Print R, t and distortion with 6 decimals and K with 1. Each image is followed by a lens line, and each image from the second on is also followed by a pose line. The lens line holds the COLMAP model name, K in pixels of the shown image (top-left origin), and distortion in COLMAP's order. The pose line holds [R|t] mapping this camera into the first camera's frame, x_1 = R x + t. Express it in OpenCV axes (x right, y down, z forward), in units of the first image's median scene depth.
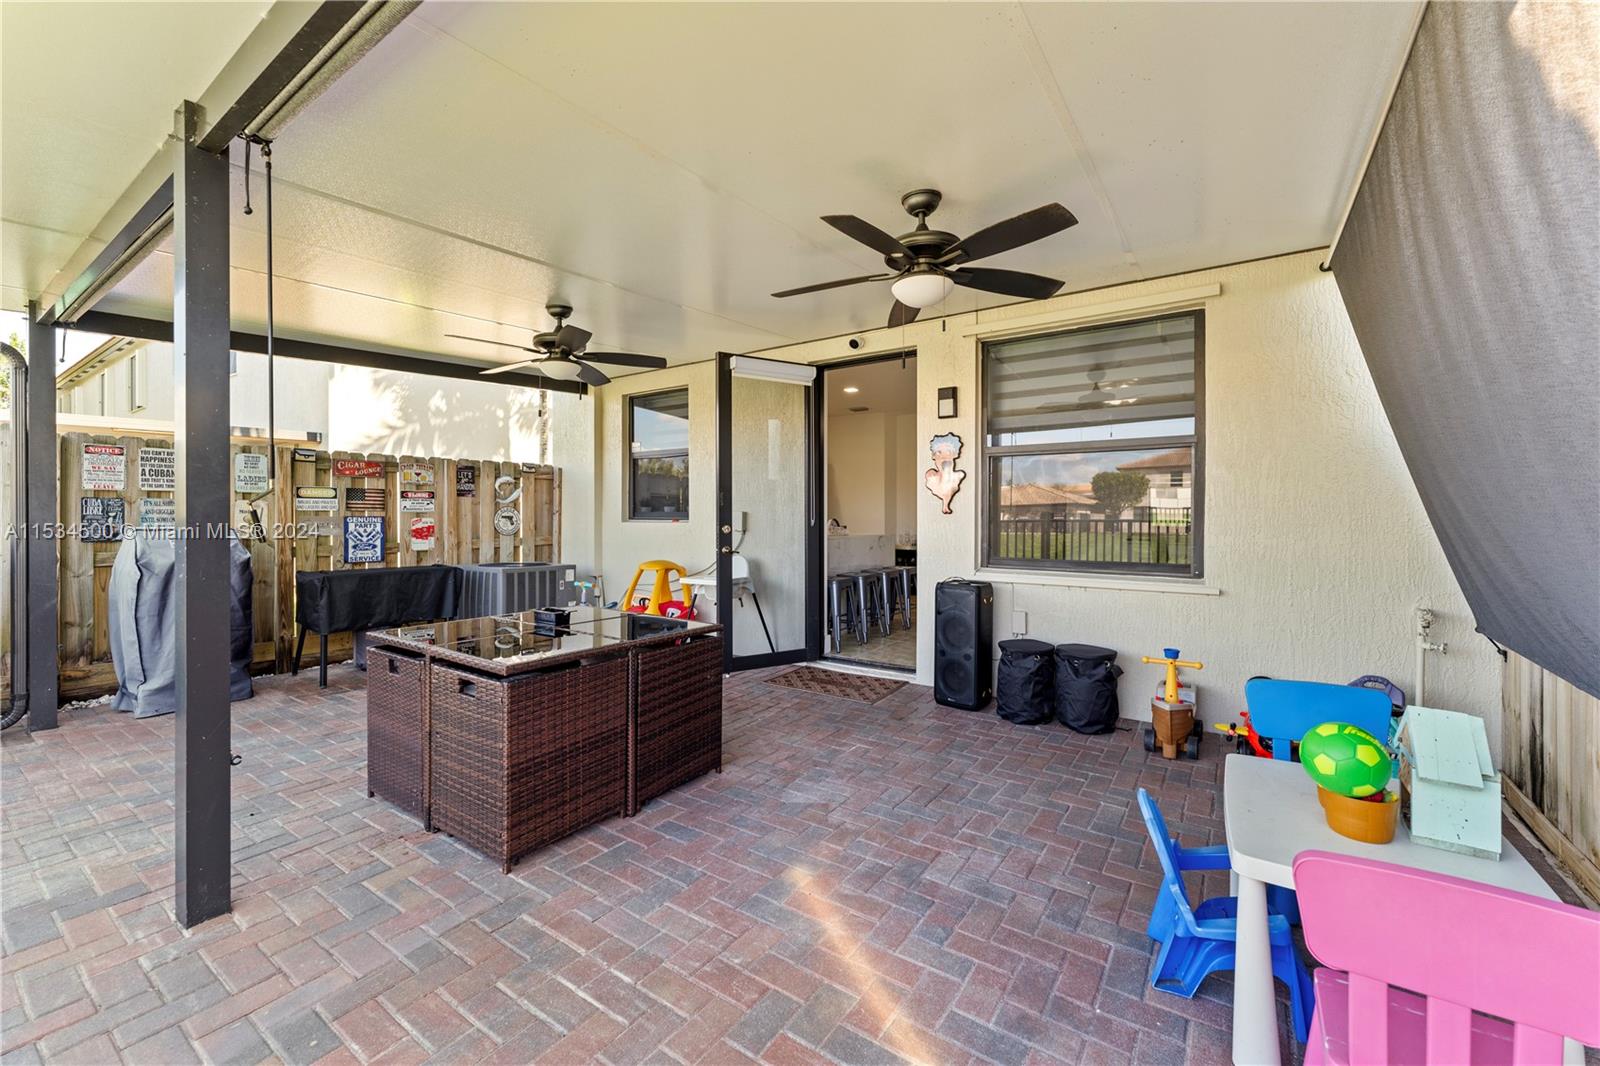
lens RADIAL K [[653.6, 0, 798.3], [0, 653.6, 515.0], [0, 0, 1]] dist [-0.001259, -0.000036]
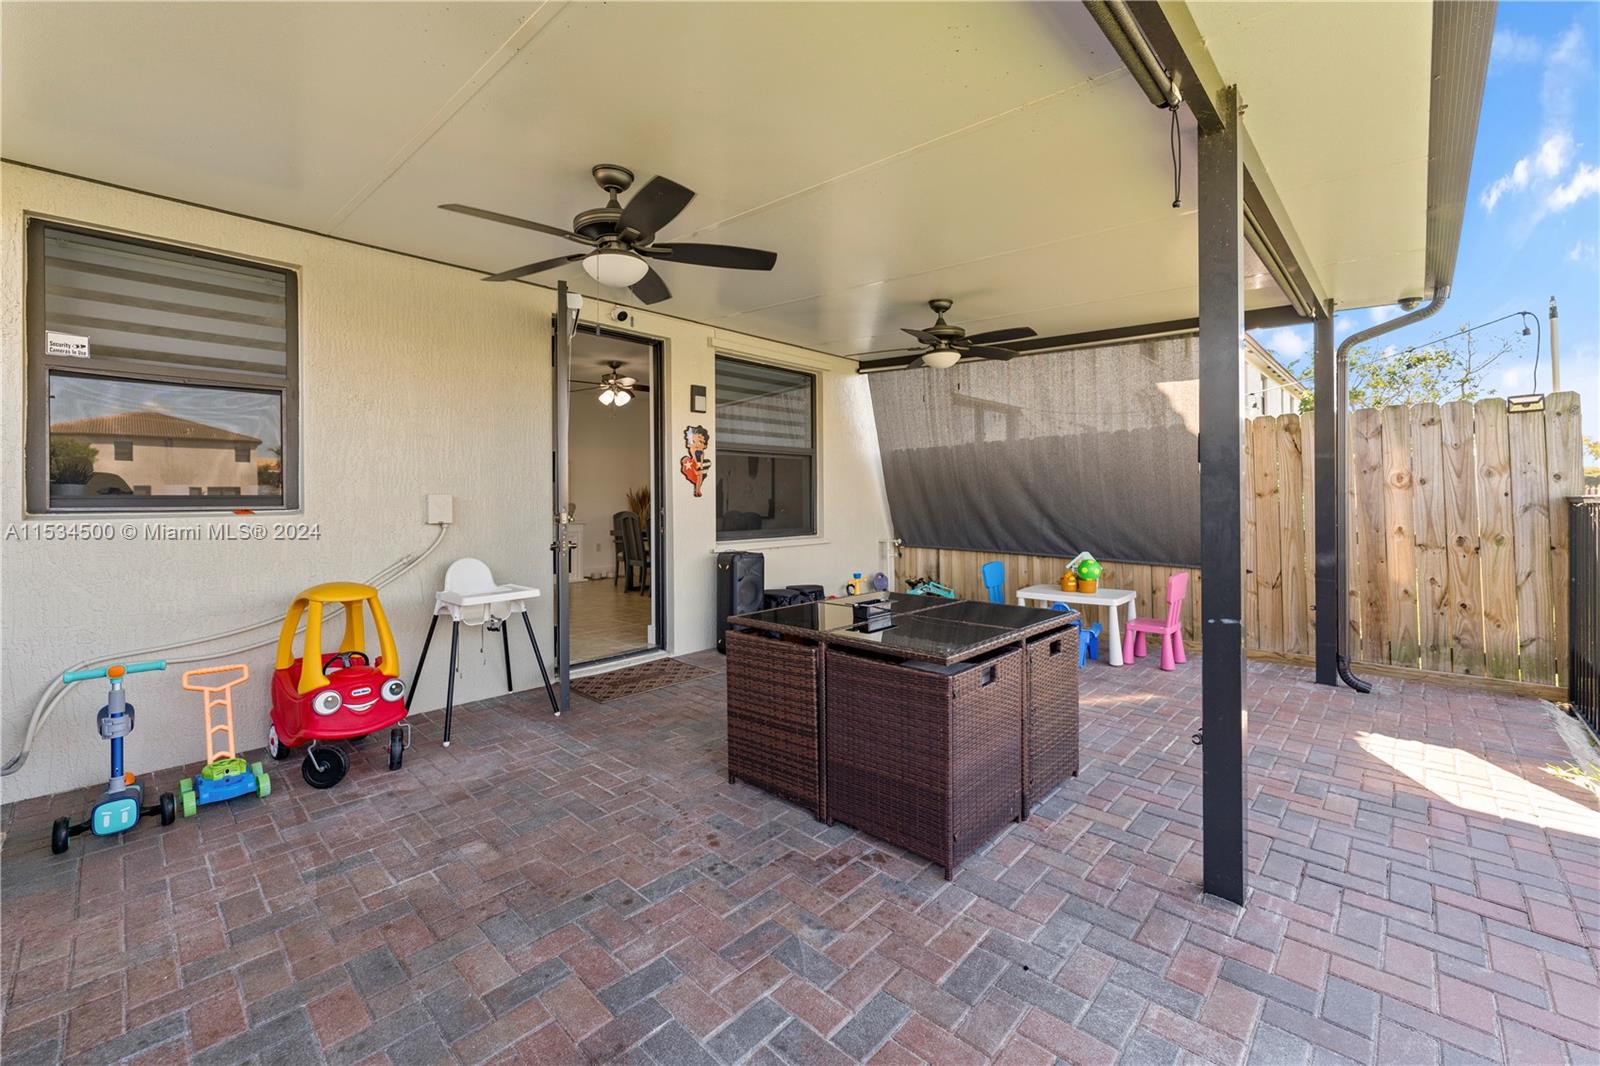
lens RADIAL K [[653.6, 0, 798.3], [0, 653.6, 515.0], [0, 0, 1]] dist [-0.001259, -0.000036]
pose [[0.146359, -0.030400, 0.988764, -0.879171], [0.001830, 0.999534, 0.030460, -0.005503], [-0.989230, -0.002649, 0.146347, 0.663570]]
